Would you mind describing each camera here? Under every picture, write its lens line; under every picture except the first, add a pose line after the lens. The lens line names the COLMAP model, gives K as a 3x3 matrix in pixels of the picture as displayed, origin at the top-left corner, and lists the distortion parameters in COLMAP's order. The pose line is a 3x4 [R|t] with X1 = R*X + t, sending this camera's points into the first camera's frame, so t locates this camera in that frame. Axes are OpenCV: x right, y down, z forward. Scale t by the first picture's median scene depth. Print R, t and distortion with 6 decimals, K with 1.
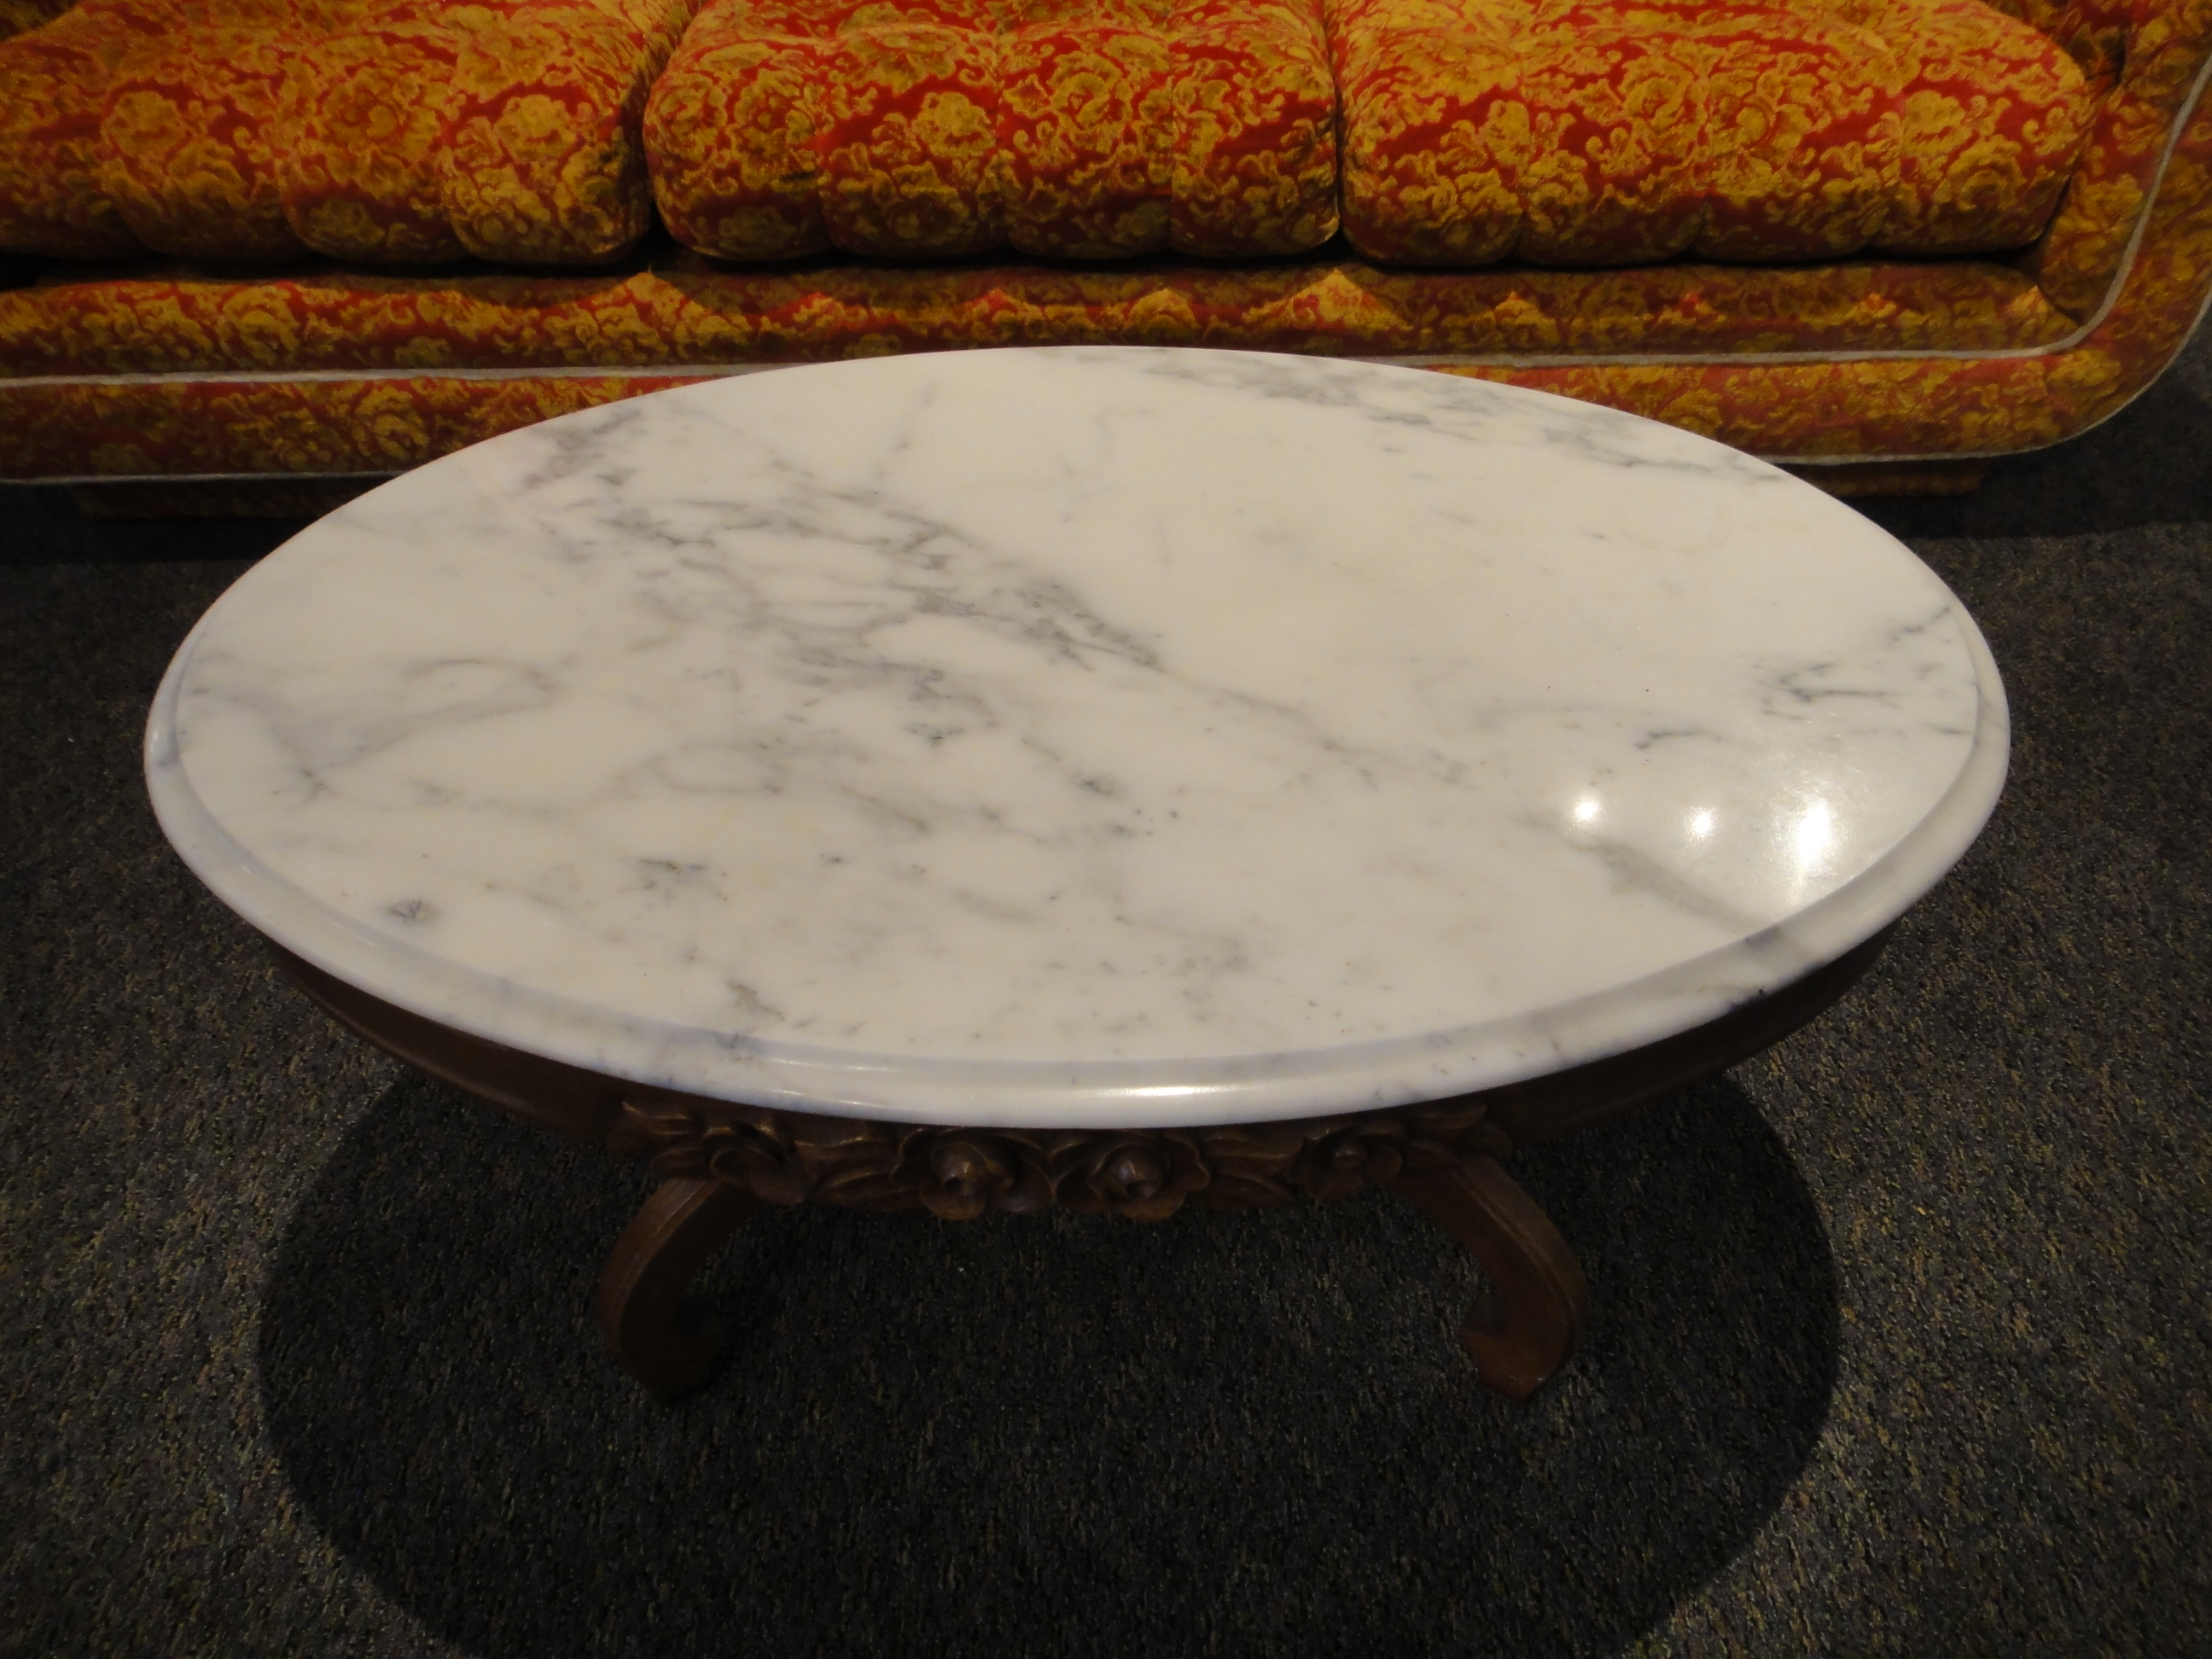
lens RADIAL K [[1594.8, 0, 1096.7], [0, 1594.8, 820.9], [0, 0, 1]] dist [0.007811, 0.001893]
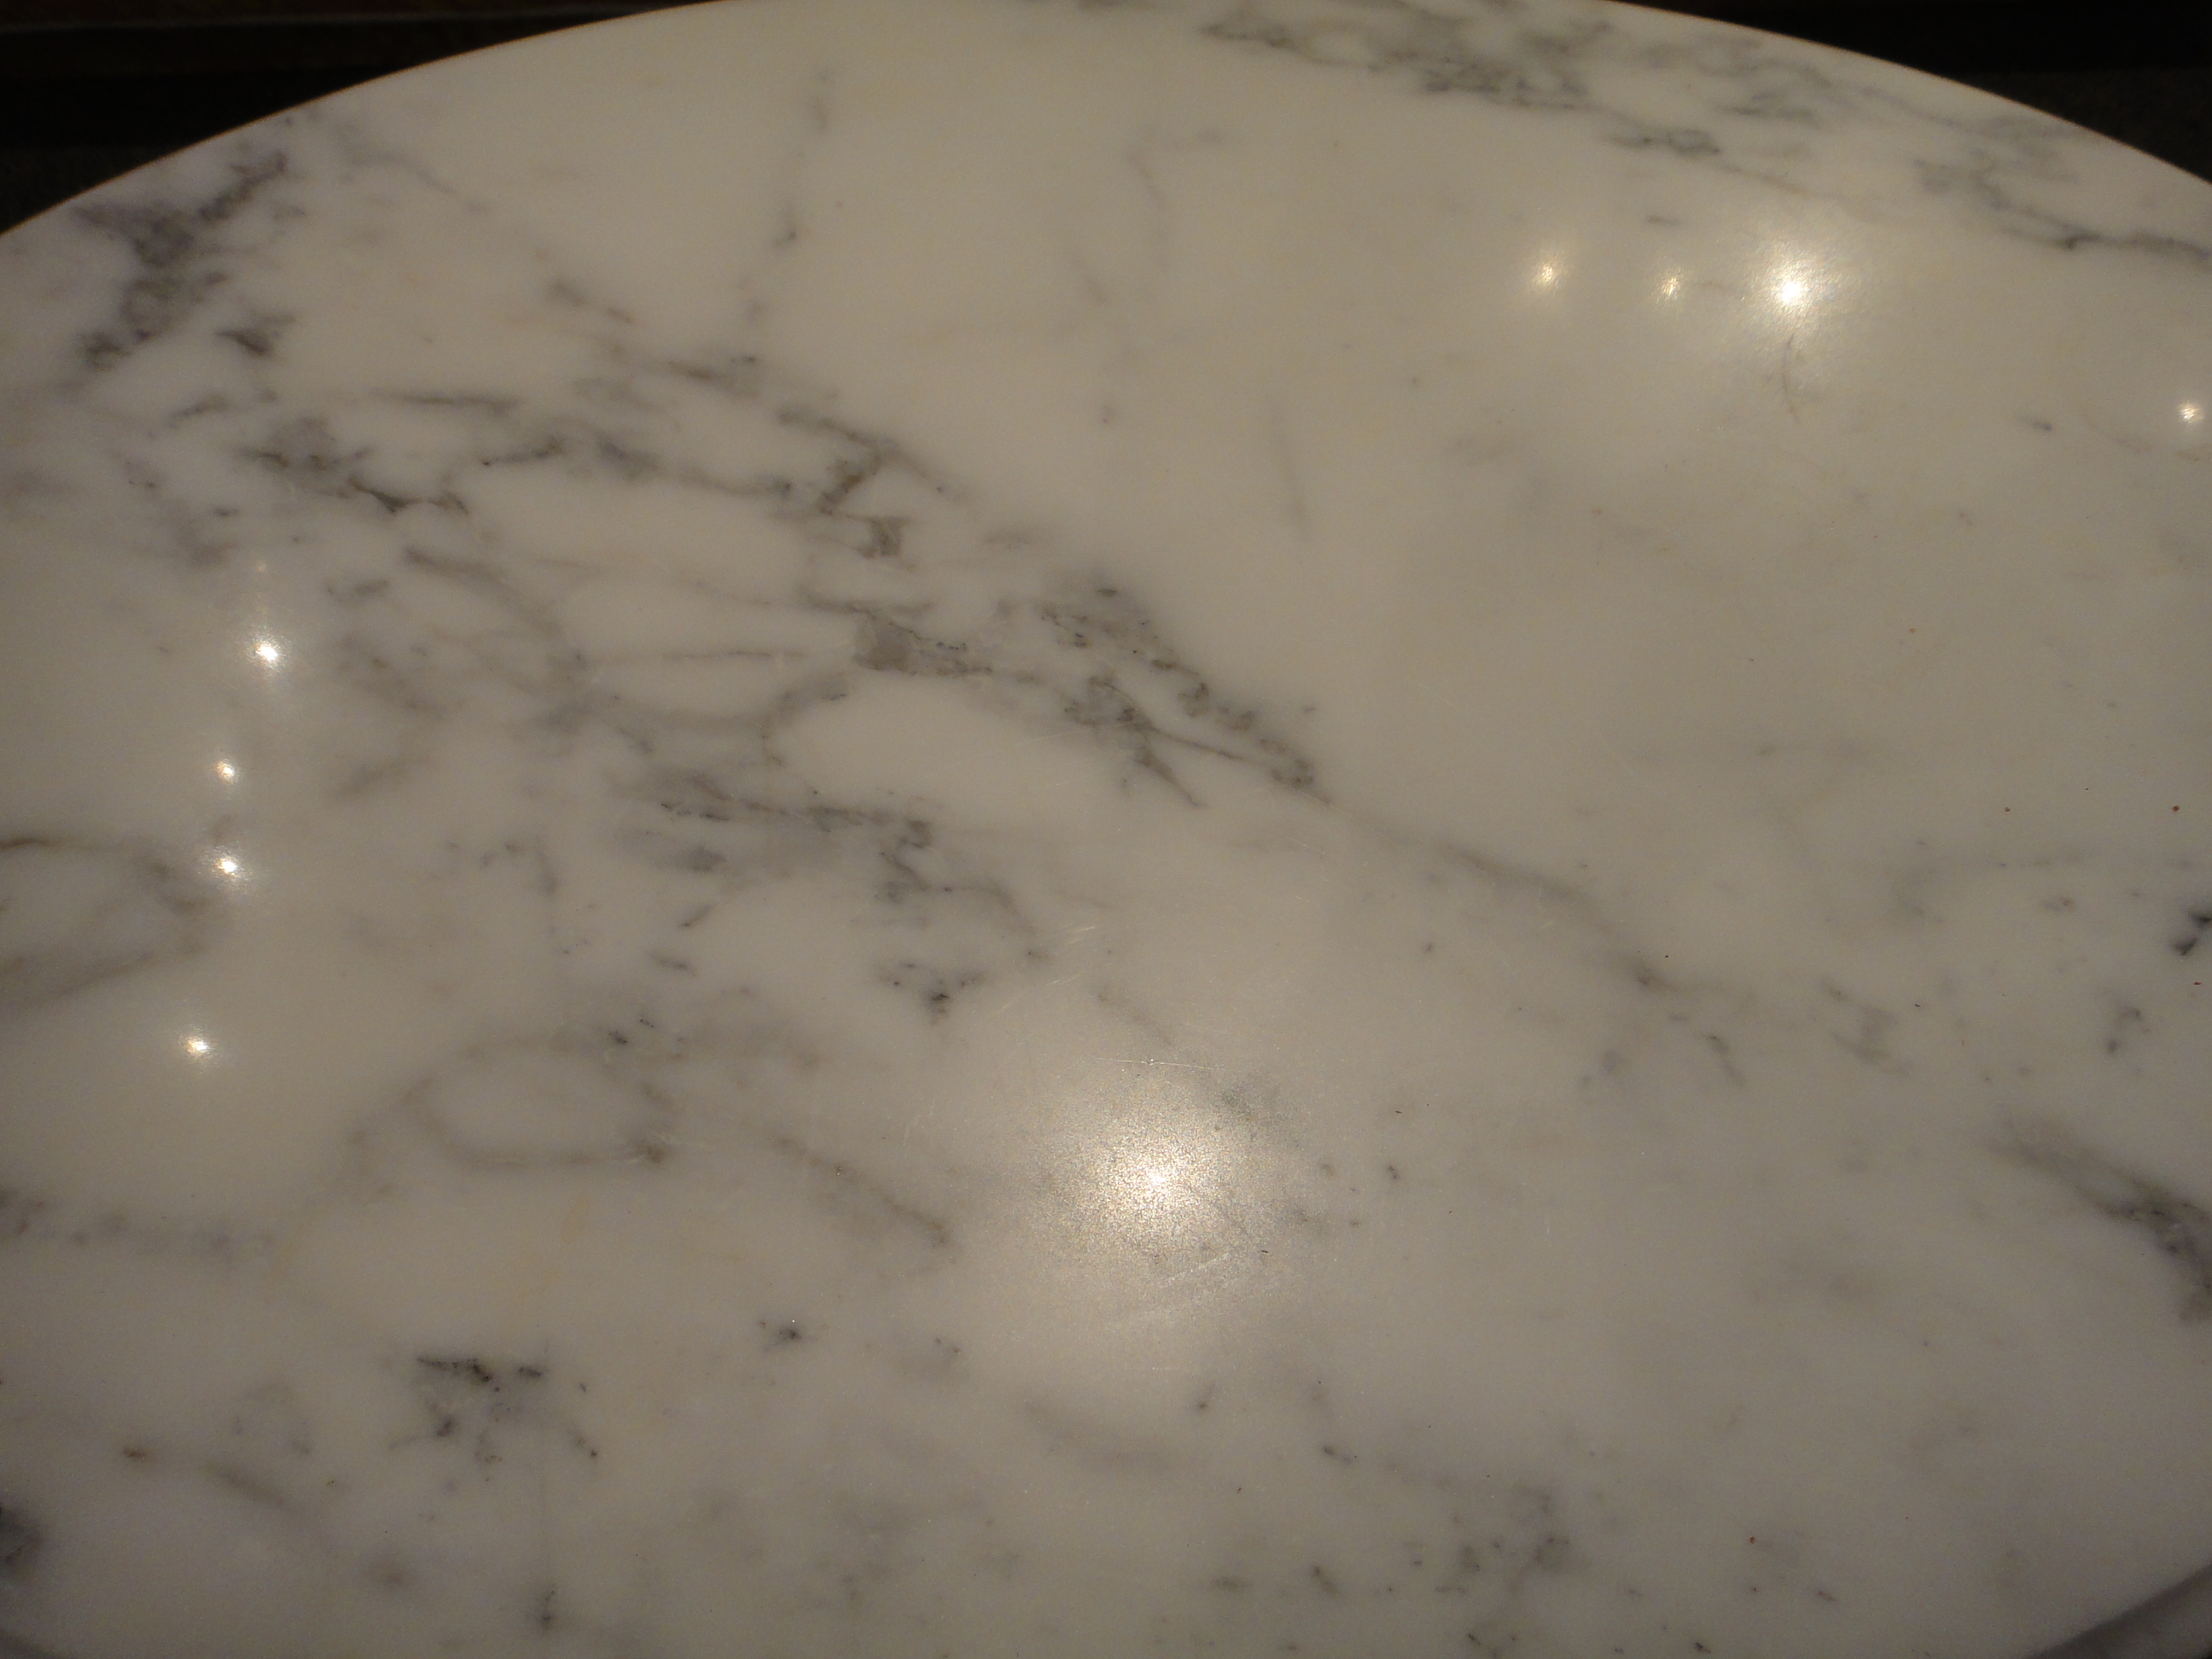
lens RADIAL K [[1594.8, 0, 1105.6], [0, 1594.8, 827.3], [0, 0, 1]] dist [0.007811, 0.001893]
pose [[0.996069, -0.060721, 0.064490, -0.073795], [0.032962, 0.929868, 0.366415, -0.299503], [-0.082216, -0.362849, 0.928214, 0.500803]]
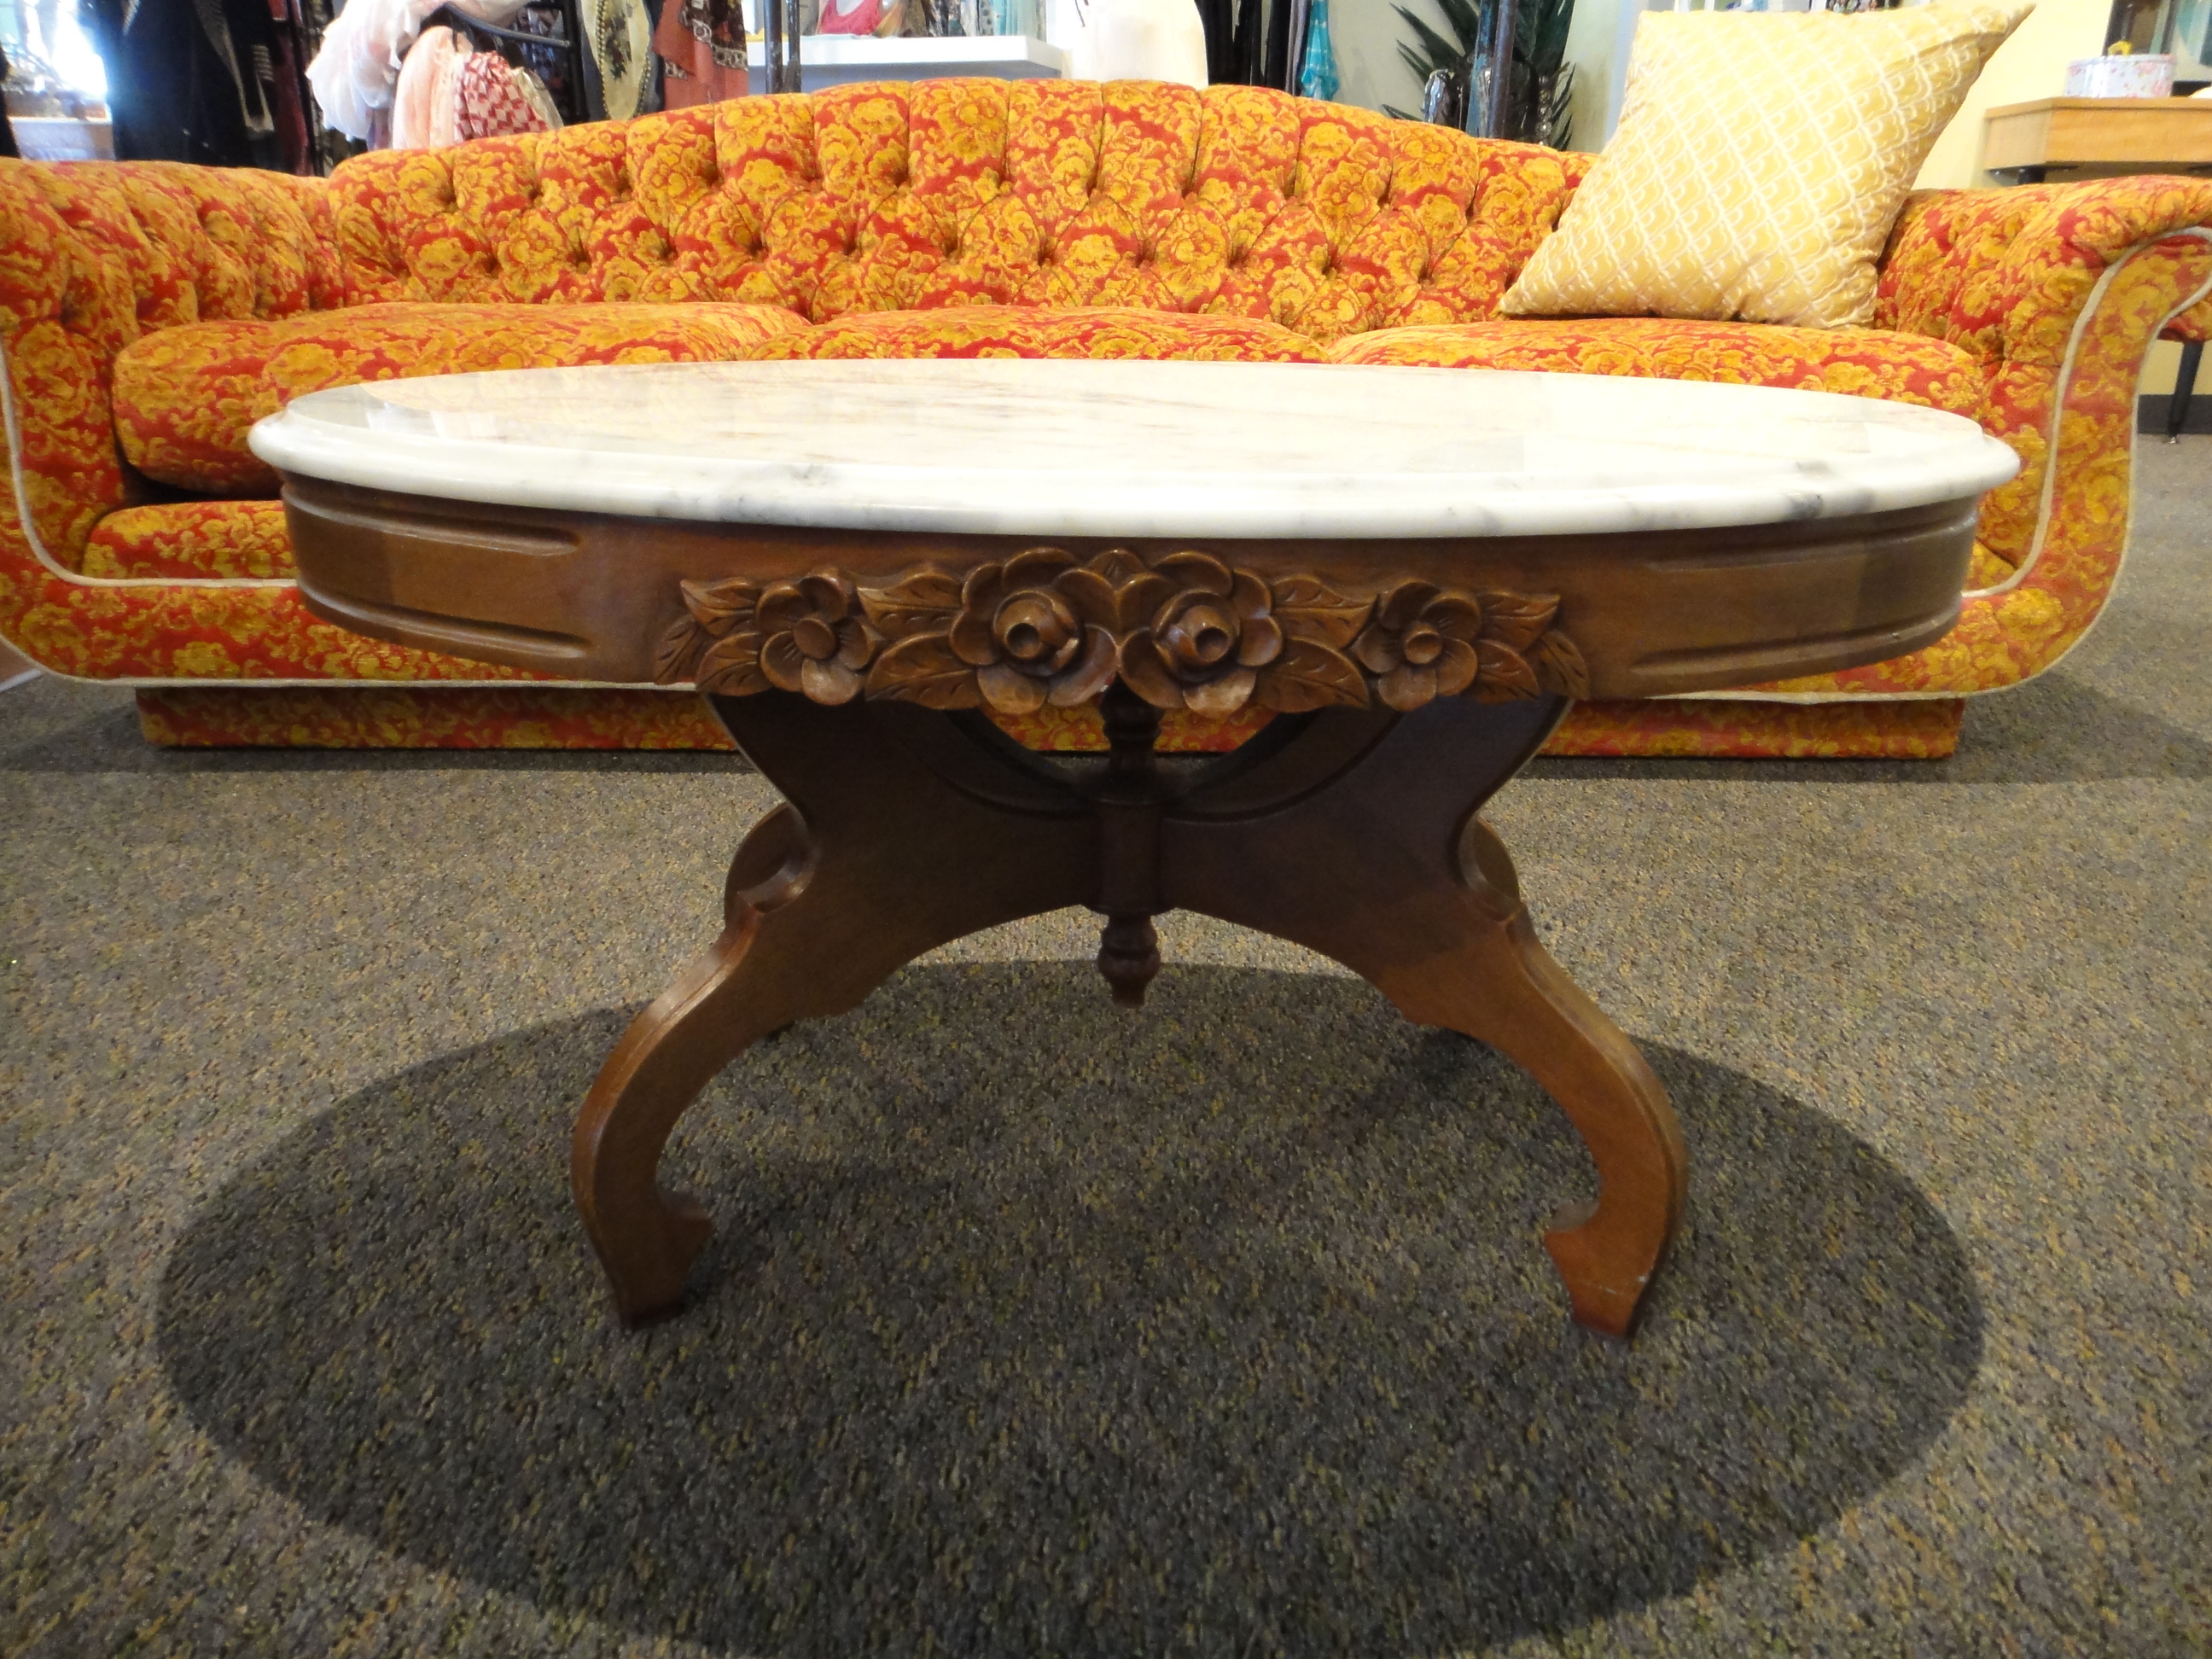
lens RADIAL K [[1594.8, 0, 1099.3], [0, 1594.8, 815.7], [0, 0, 1]] dist [0.007811, 0.001893]
pose [[0.999776, 0.021009, 0.002562, -0.017176], [-0.018194, 0.914976, -0.403097, 0.322212], [-0.010812, 0.402960, 0.915154, 0.072412]]
